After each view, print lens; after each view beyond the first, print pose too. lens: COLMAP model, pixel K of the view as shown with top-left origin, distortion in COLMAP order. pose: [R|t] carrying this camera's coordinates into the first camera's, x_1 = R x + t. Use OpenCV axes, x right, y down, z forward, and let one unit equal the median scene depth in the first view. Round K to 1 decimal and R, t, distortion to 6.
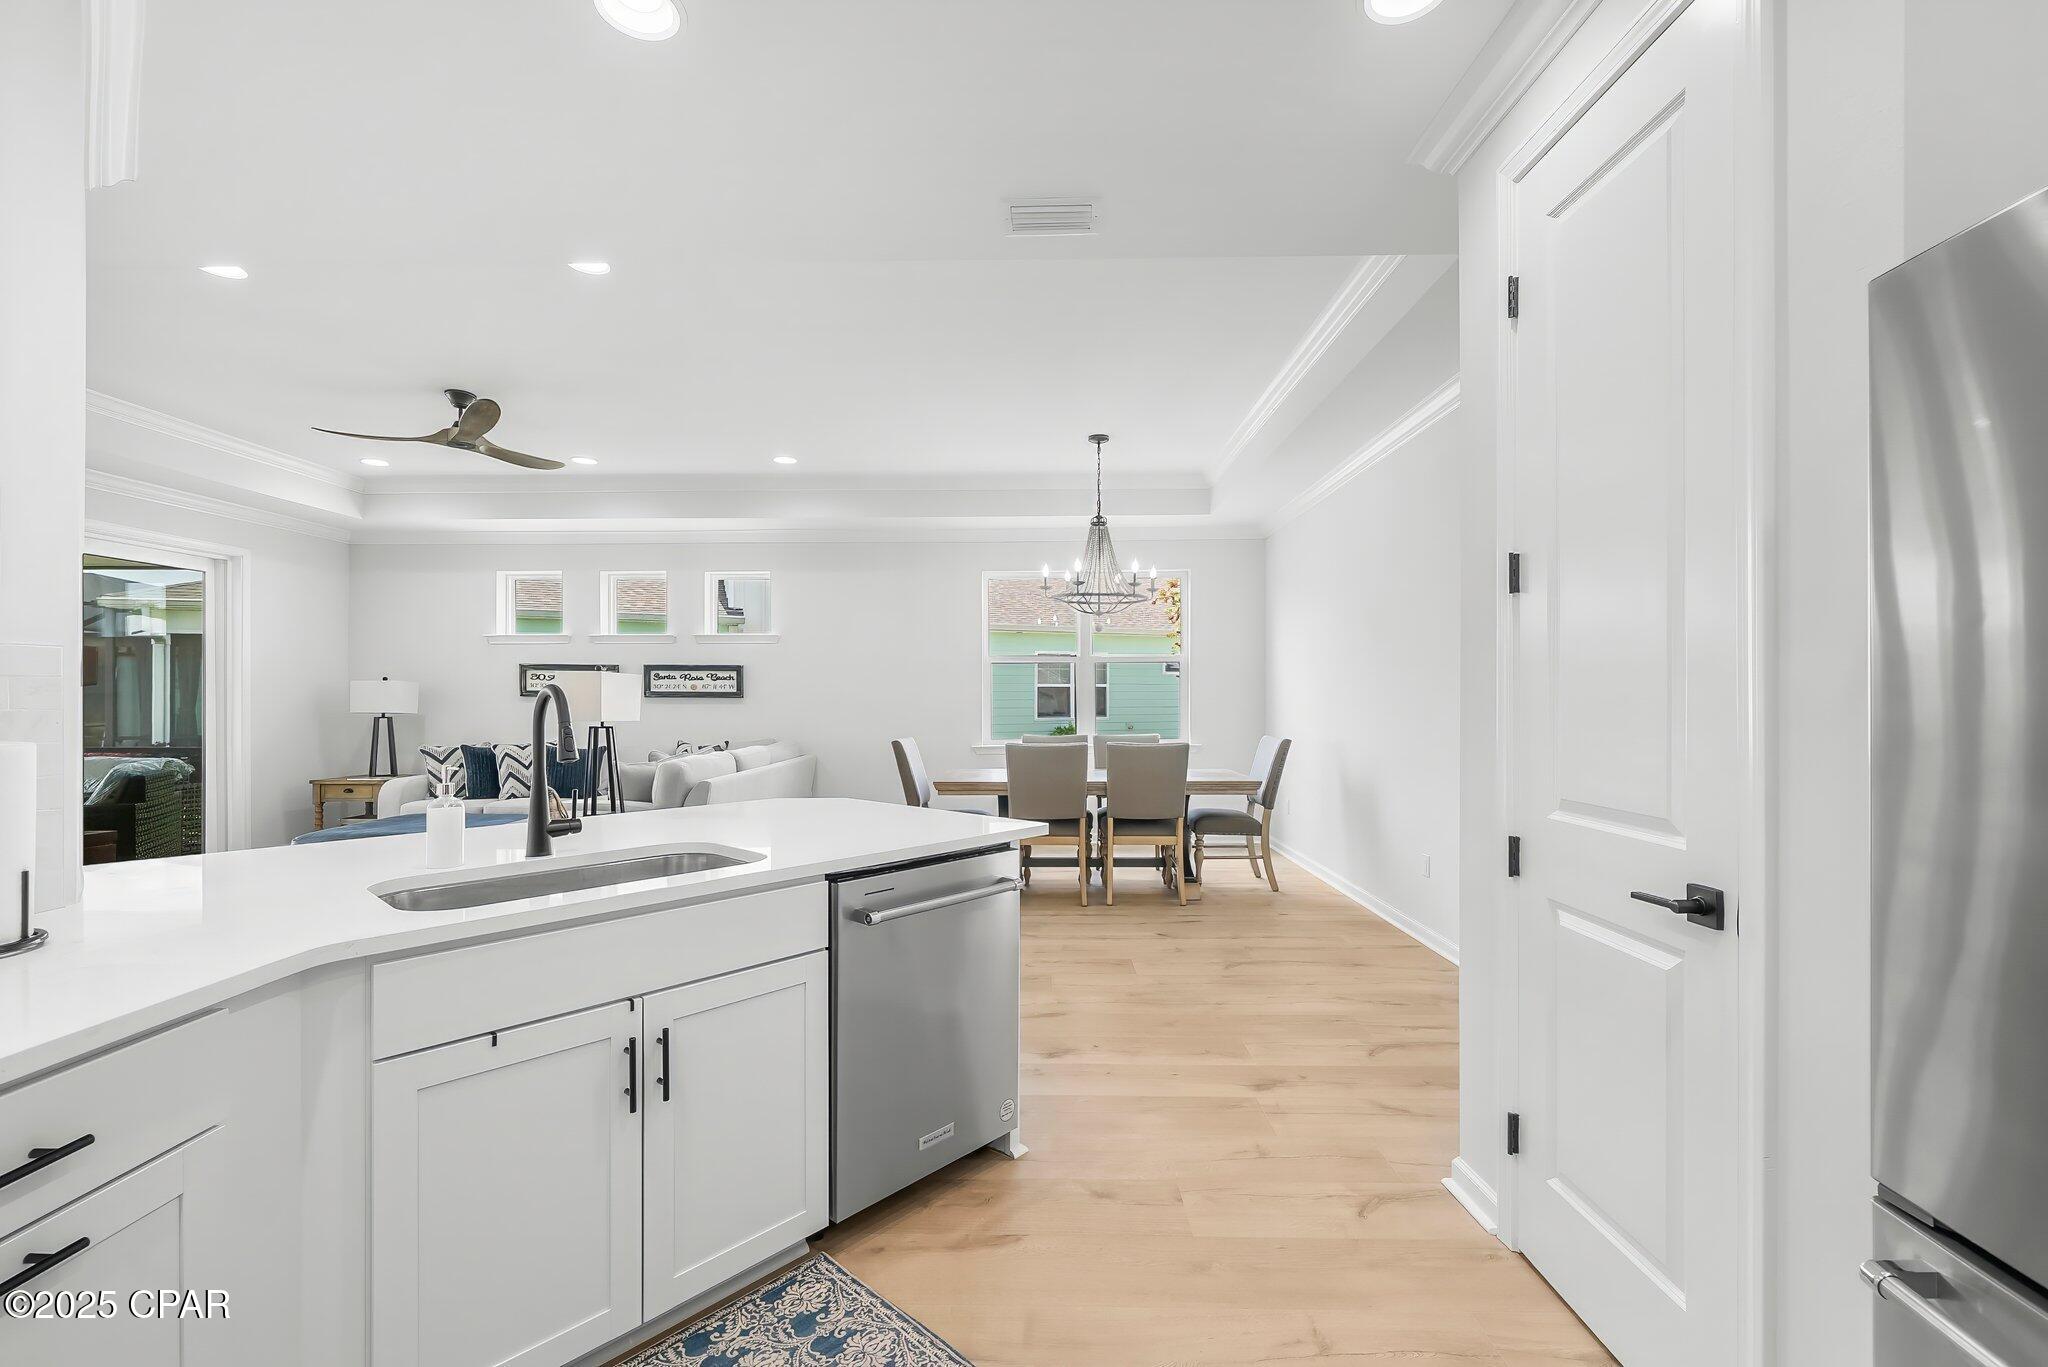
lens RADIAL K [[863.7, 0, 1020.3], [0, 863.7, 694.5], [0, 0, 1]] dist [0.001278, 0.000057]
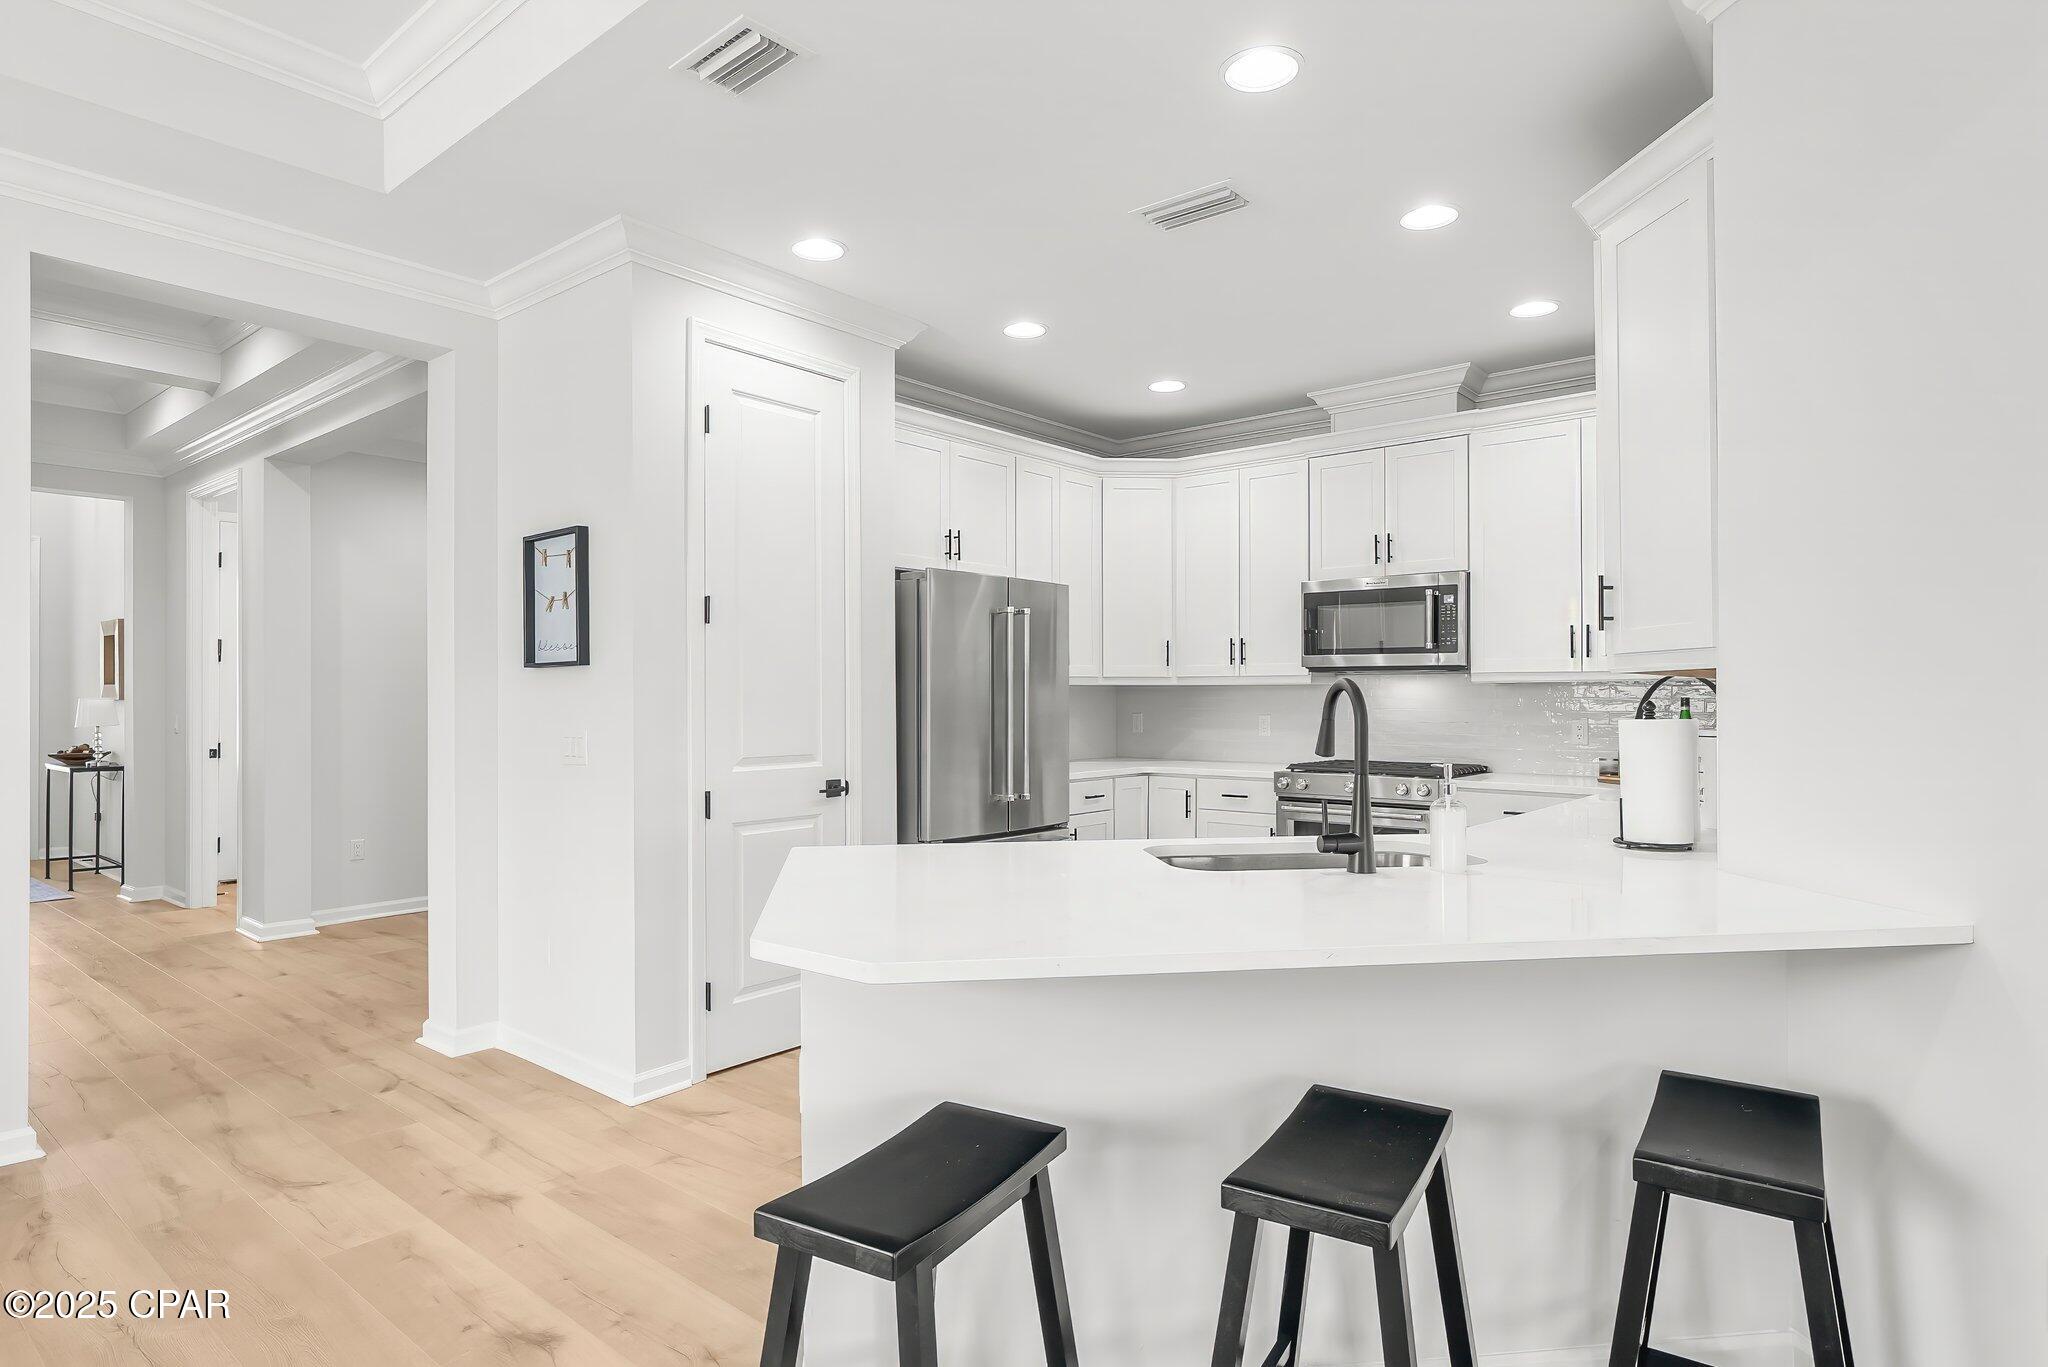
lens RADIAL K [[1111.0, 0, 1024.0], [0, 1111.0, 683.5], [0, 0, 1]] dist [0.002898, 0.001551]
pose [[-0.775529, 0.009774, 0.631237, -0.324382], [0.002338, 0.999918, -0.012610, 0.002534], [-0.631308, -0.008304, -0.775488, 0.672086]]
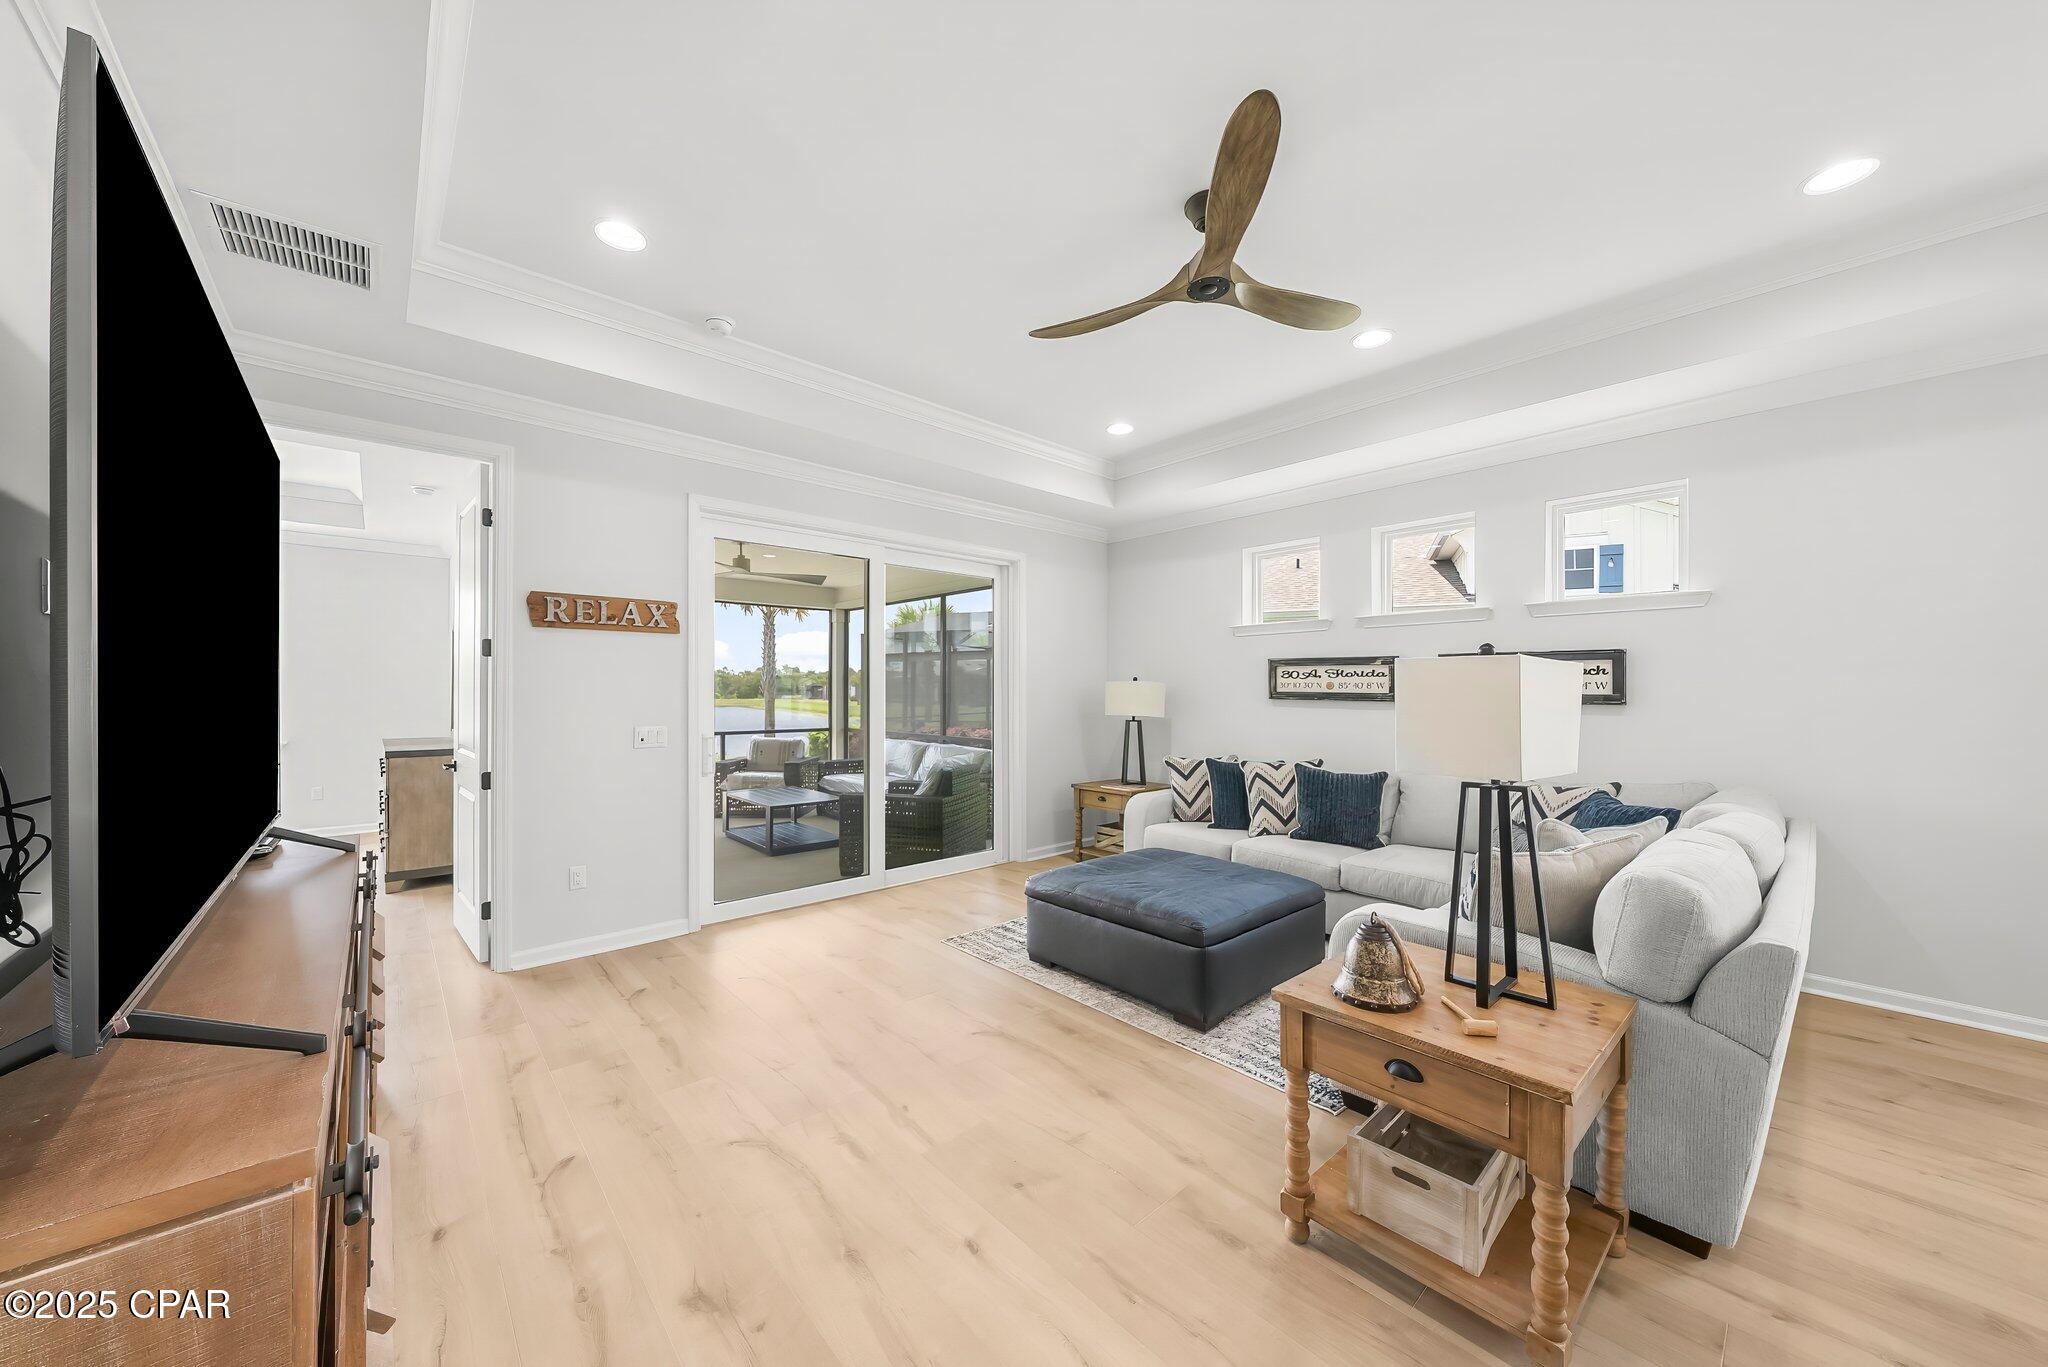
lens RADIAL K [[714.8, 0, 1018.7], [0, 714.8, 694.0], [0, 0, 1]] dist [-0.001166, -0.000136]
pose [[0.676130, 0.003030, -0.736776, -0.296562], [-0.000608, 0.999993, 0.003554, -0.006014], [0.736782, -0.001955, 0.676127, 0.454106]]
